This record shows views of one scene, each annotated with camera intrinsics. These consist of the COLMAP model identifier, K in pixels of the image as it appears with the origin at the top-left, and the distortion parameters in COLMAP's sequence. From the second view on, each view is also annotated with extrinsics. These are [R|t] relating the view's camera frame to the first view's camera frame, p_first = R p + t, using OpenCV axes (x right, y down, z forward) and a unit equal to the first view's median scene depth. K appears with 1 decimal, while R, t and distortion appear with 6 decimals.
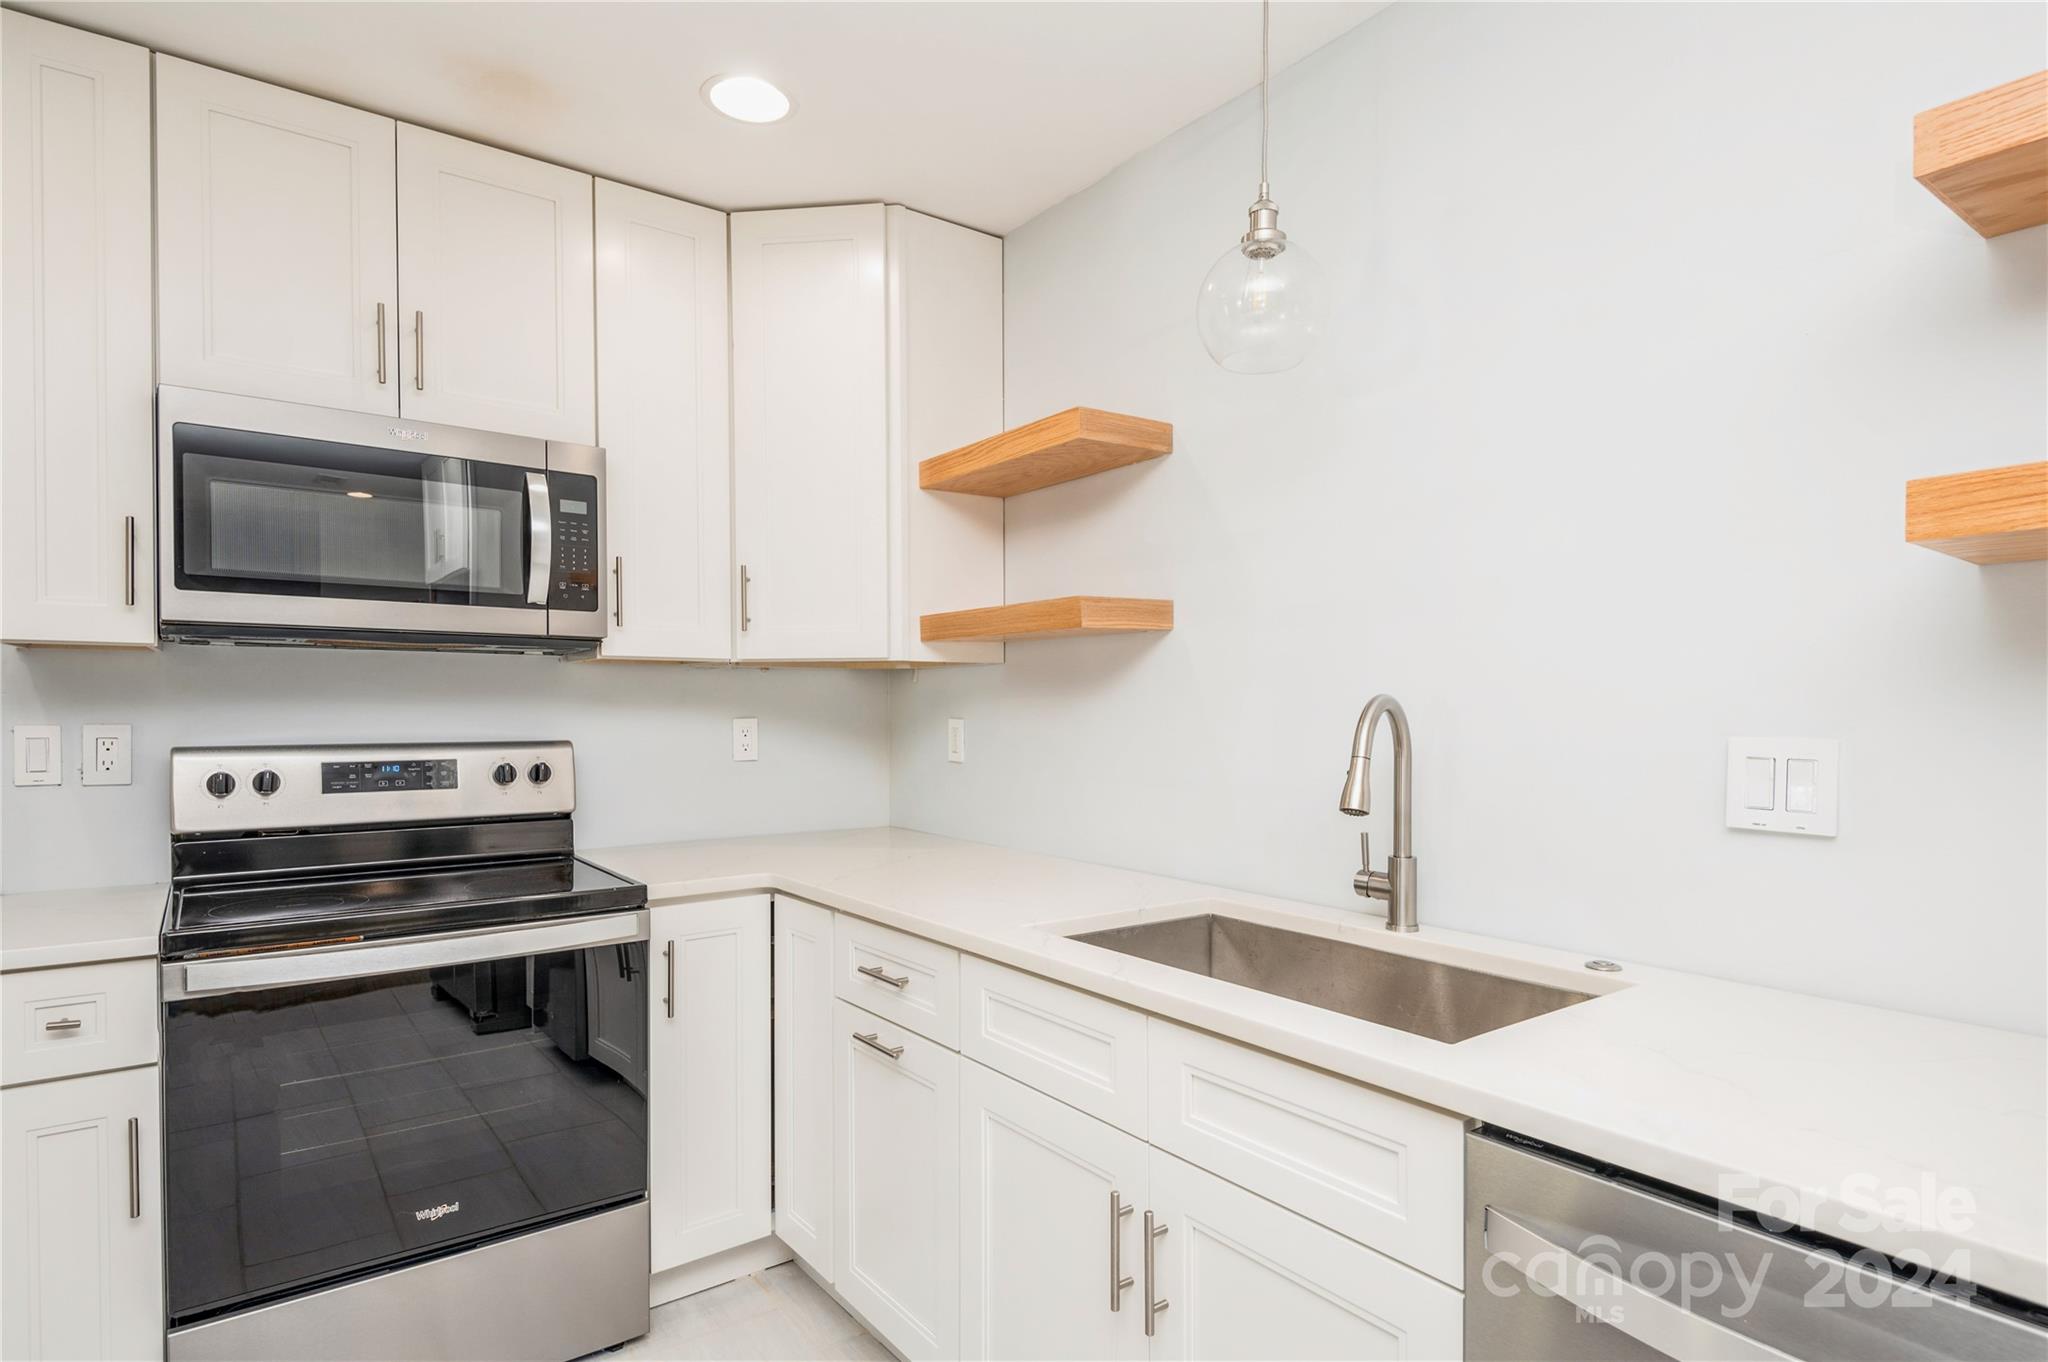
lens RADIAL K [[1083.1, 0, 1035.4], [0, 1083.1, 724.8], [0, 0, 1]] dist [0.038417, -0.026127]
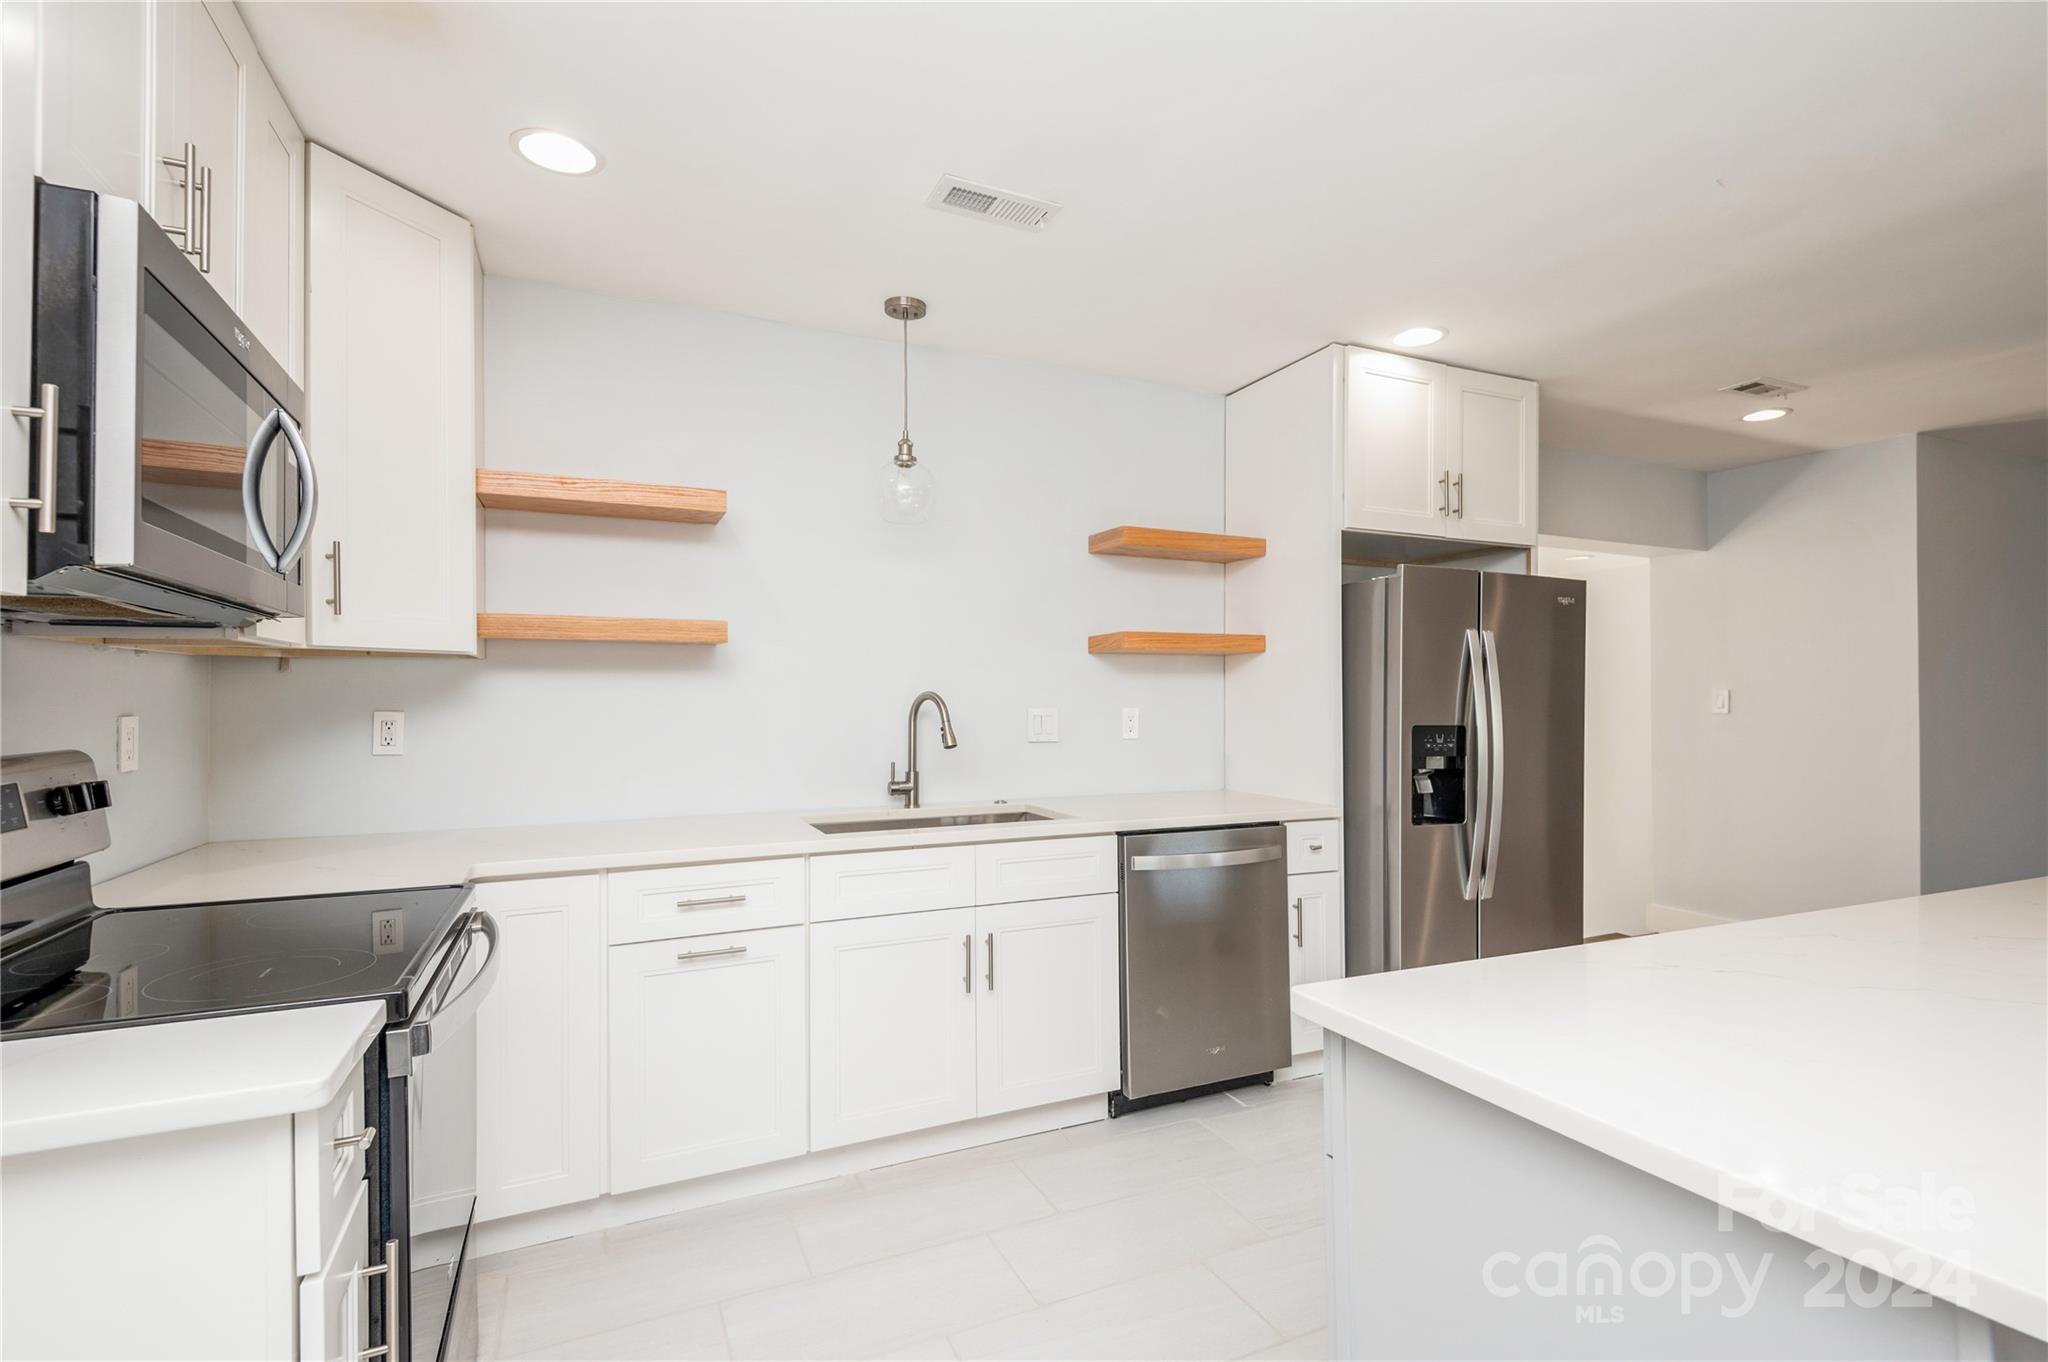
lens RADIAL K [[945.4, 0, 1028.7], [0, 945.4, 690.4], [0, 0, 1]] dist [0.023409, -0.000117]
pose [[0.218091, 0.003725, 0.975921, -1.048979], [0.017304, 0.999821, -0.007683, -0.008721], [-0.975775, 0.018563, 0.217987, 0.324046]]
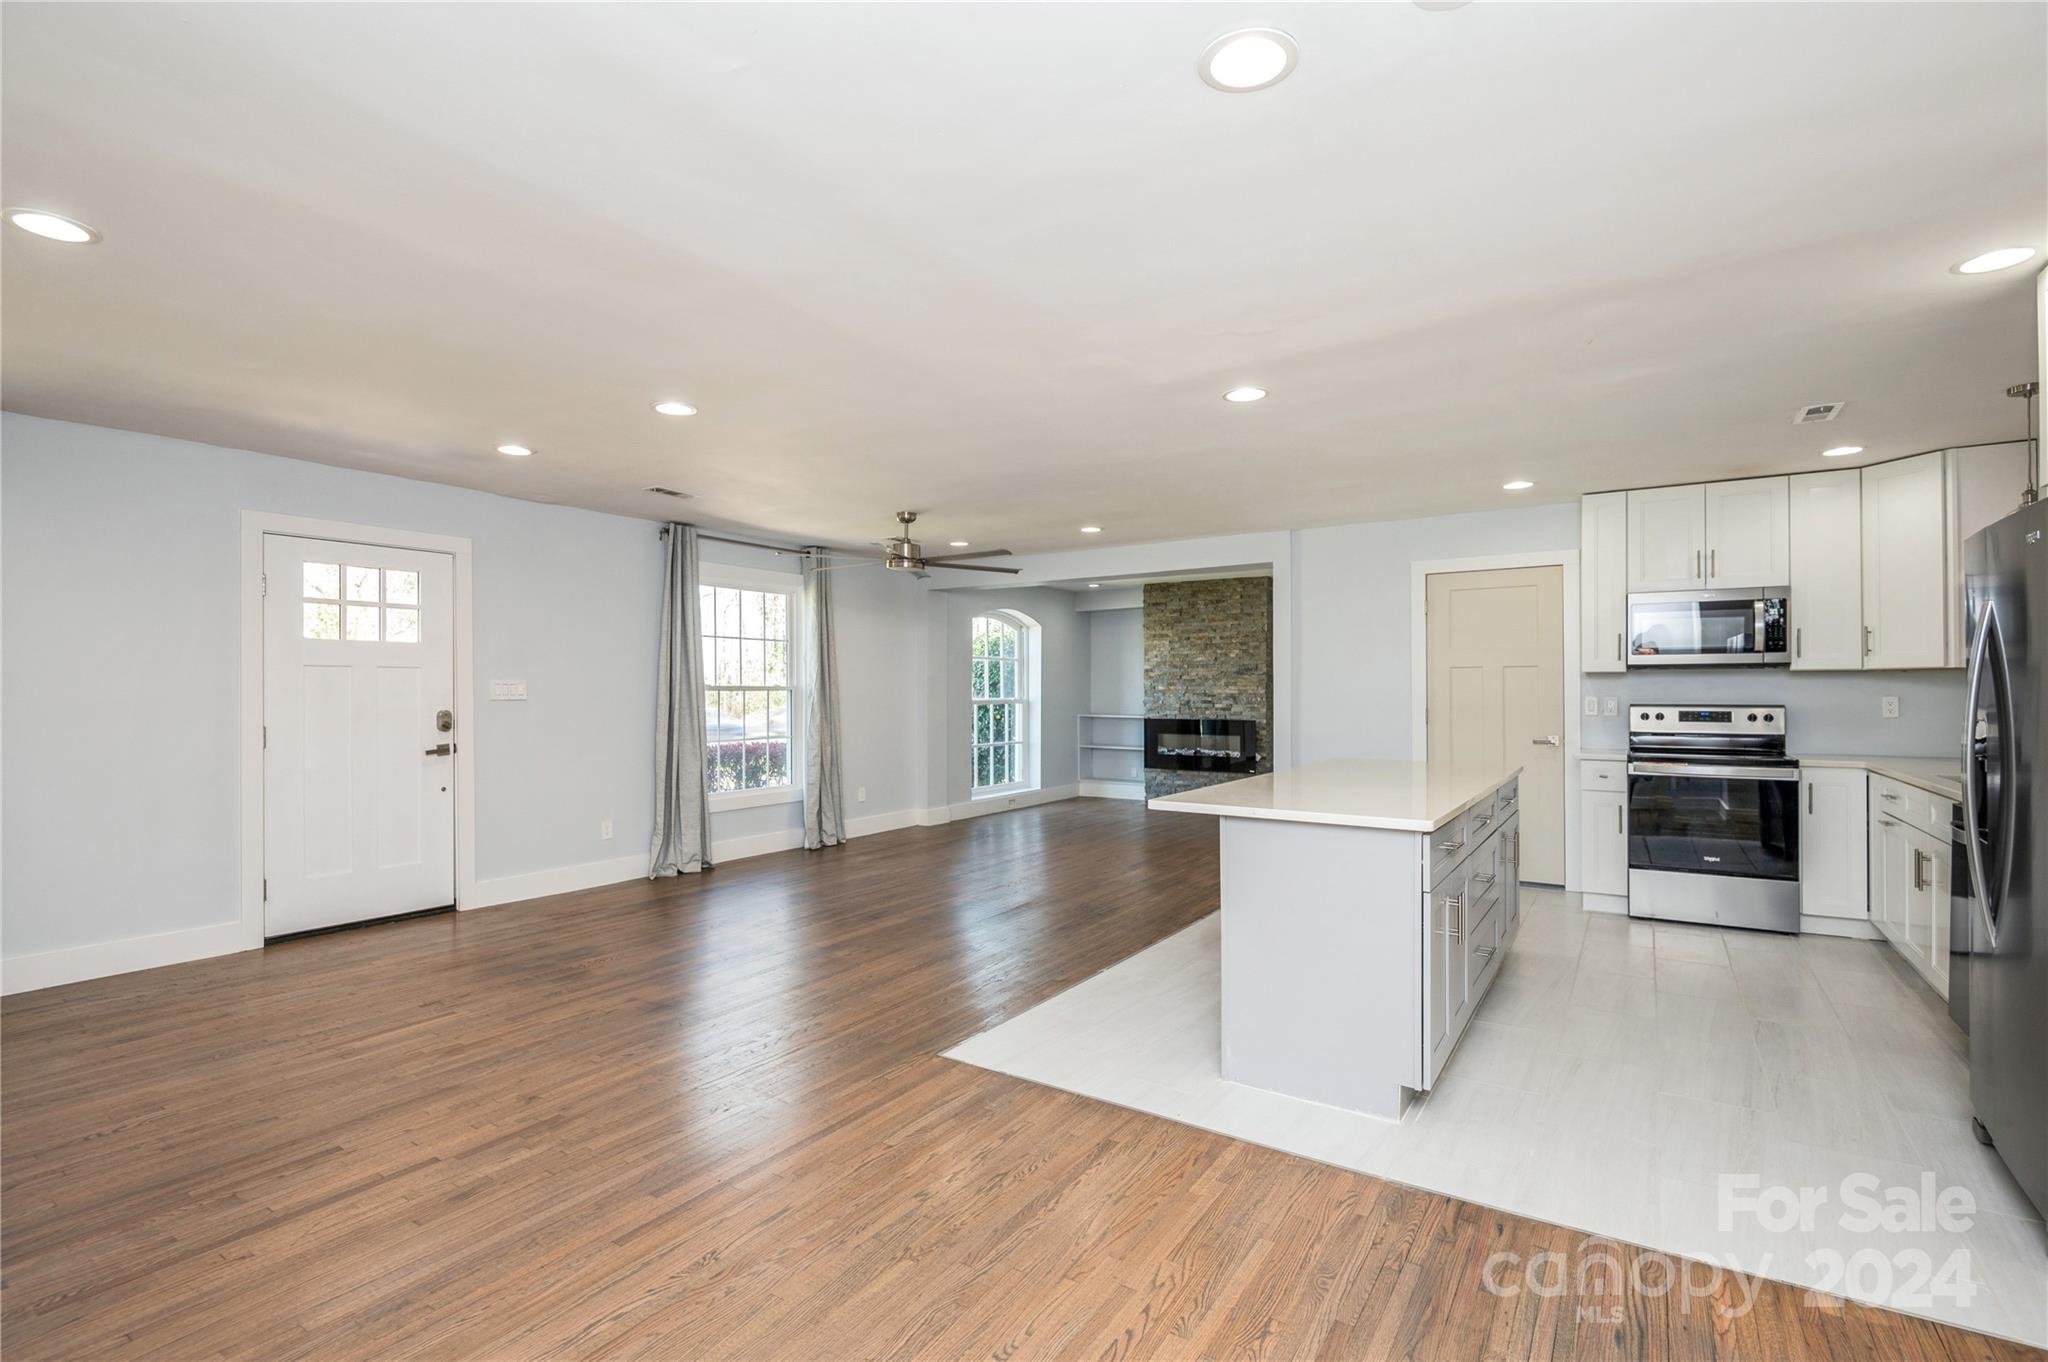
lens RADIAL K [[924.4, 0, 1032.5], [0, 924.4, 685.8], [0, 0, 1]] dist [-0.001775, -0.010194]
pose [[0.334625, -0.007082, -0.942325, 1.067017], [-0.019794, 0.999698, -0.014542, 0.040498], [0.942143, 0.023518, 0.334384, -1.414496]]
